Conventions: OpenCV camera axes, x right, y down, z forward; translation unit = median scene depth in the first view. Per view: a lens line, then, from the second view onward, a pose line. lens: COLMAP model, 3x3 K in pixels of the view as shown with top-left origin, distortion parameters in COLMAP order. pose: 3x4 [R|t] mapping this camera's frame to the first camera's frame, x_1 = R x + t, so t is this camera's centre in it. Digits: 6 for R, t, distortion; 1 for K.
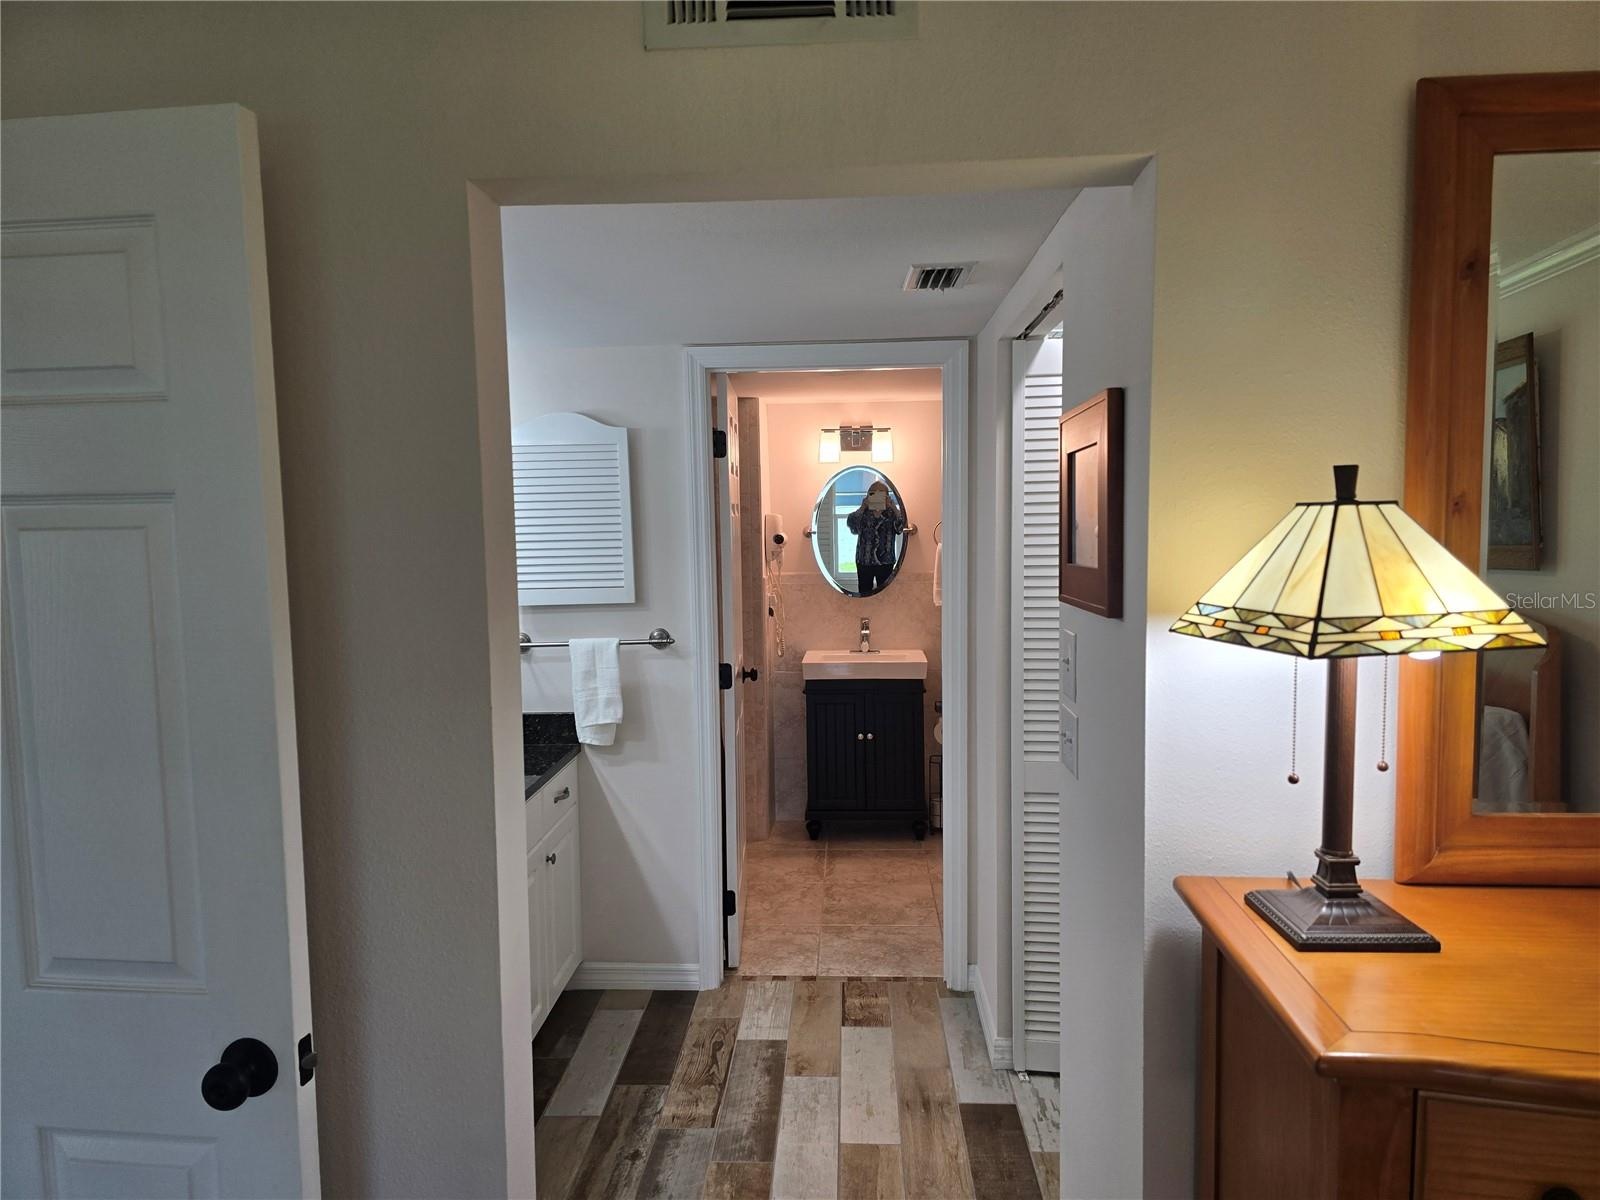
lens RADIAL K [[1047.5, 0, 800.0], [0, 1047.5, 600.0], [0, 0, 1]] dist [0.043126, -0.000277]
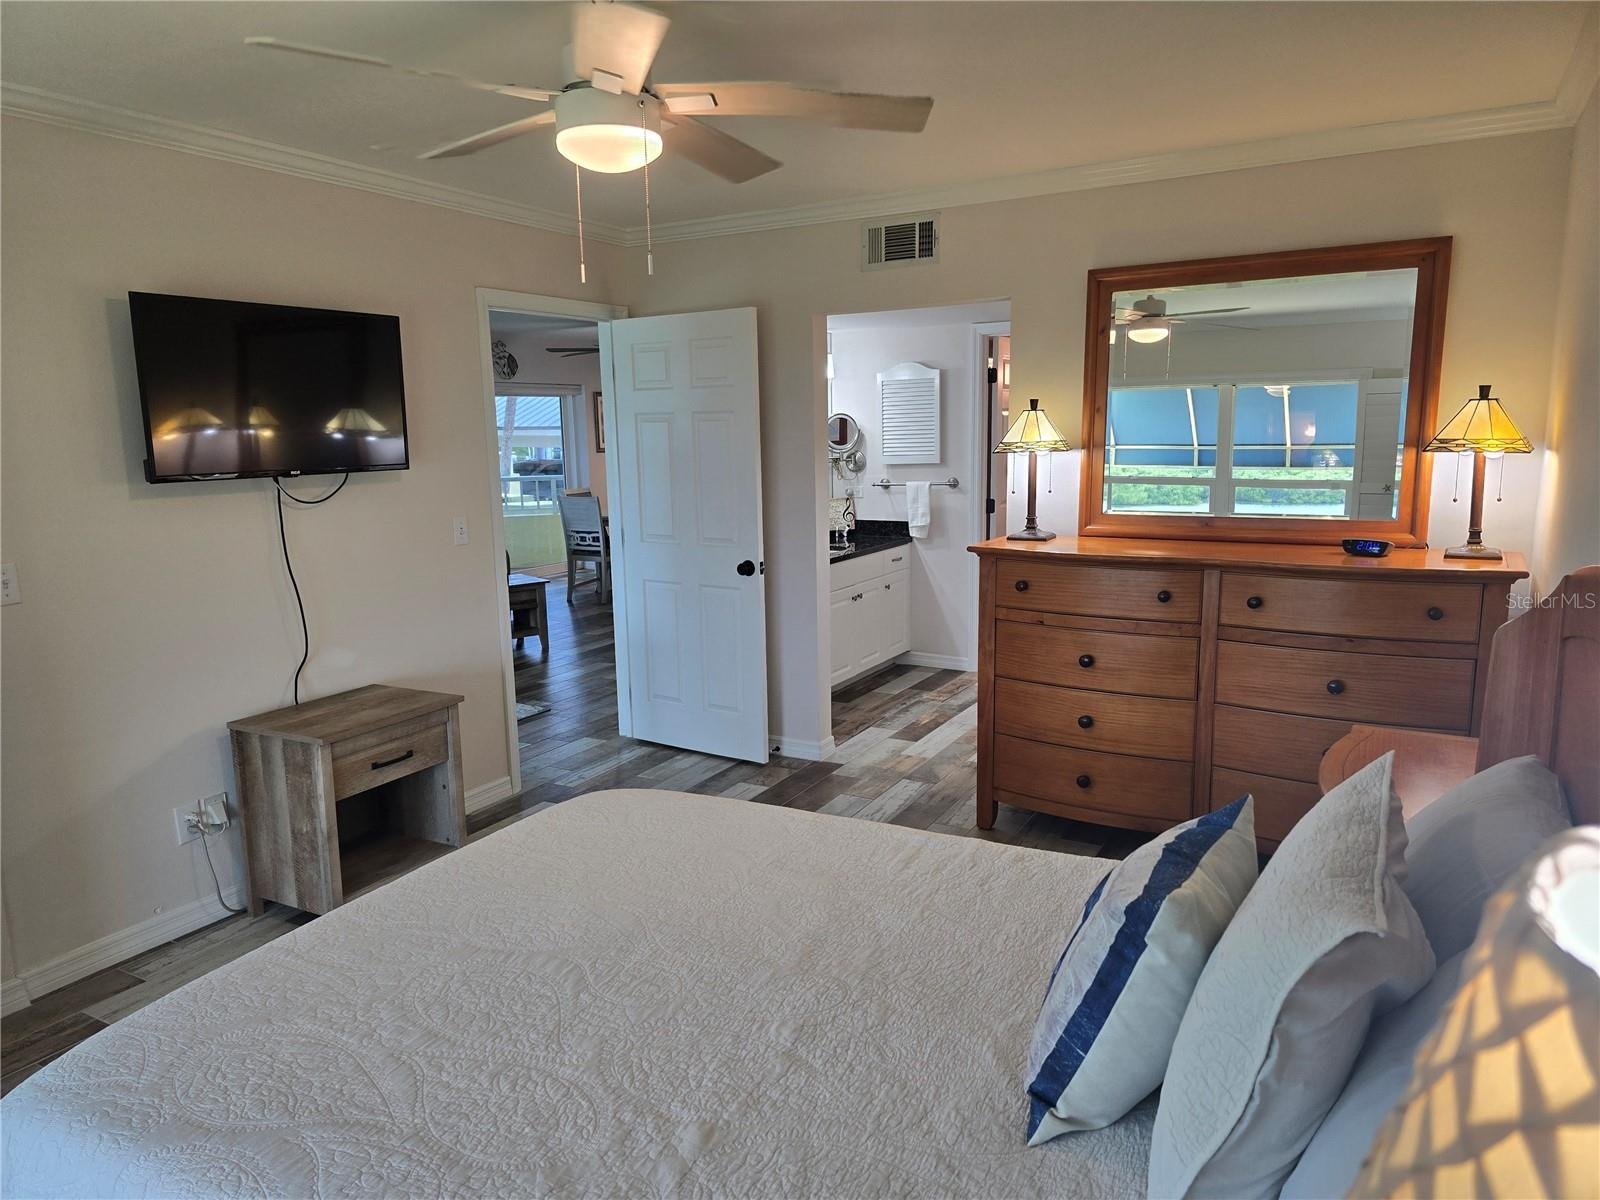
lens RADIAL K [[1042.0, 0, 800.0], [0, 1042.0, 600.0], [0, 0, 1]] dist [0.007101, 0.000672]
pose [[0.890140, 0.070046, -0.450271, 0.490711], [-0.028169, 0.994684, 0.099051, 0.070138], [0.454815, -0.075485, 0.887381, -0.818854]]
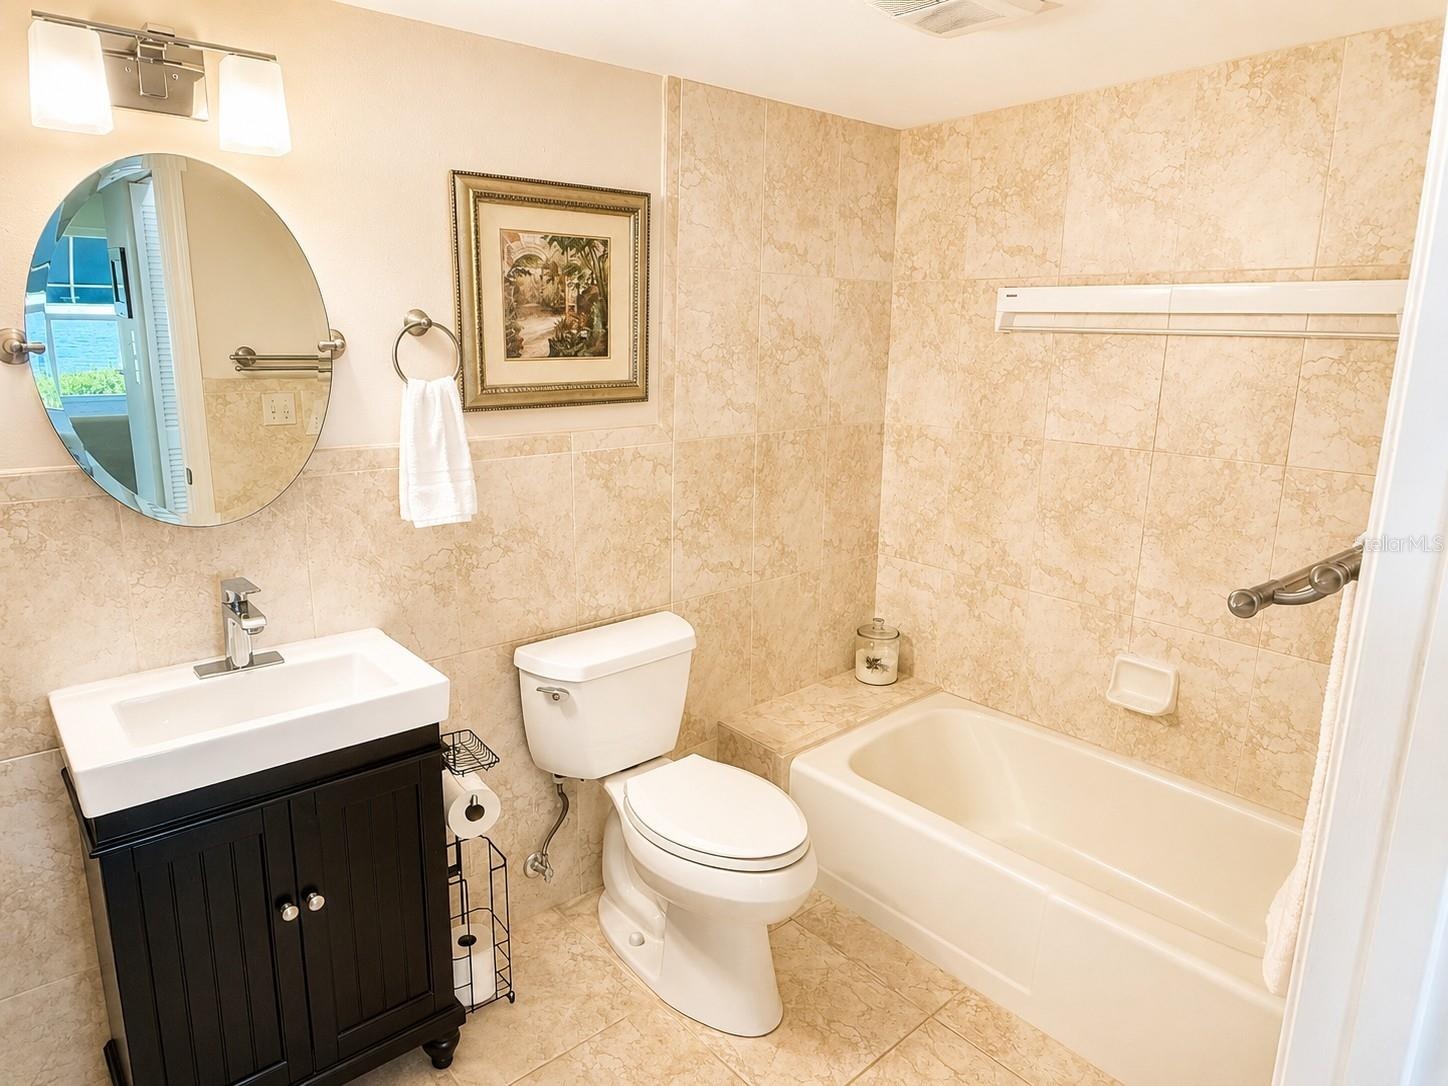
lens RADIAL K [[925.7, 0, 723.9], [0, 925.7, 508.8], [0, 0, 1]] dist [-0.002190, -0.000844]
pose [[0.715632, -0.129077, 0.686447, -0.056423], [0.036031, 0.988290, 0.148272, -0.079627], [-0.697547, -0.081375, 0.711903, 0.975639]]
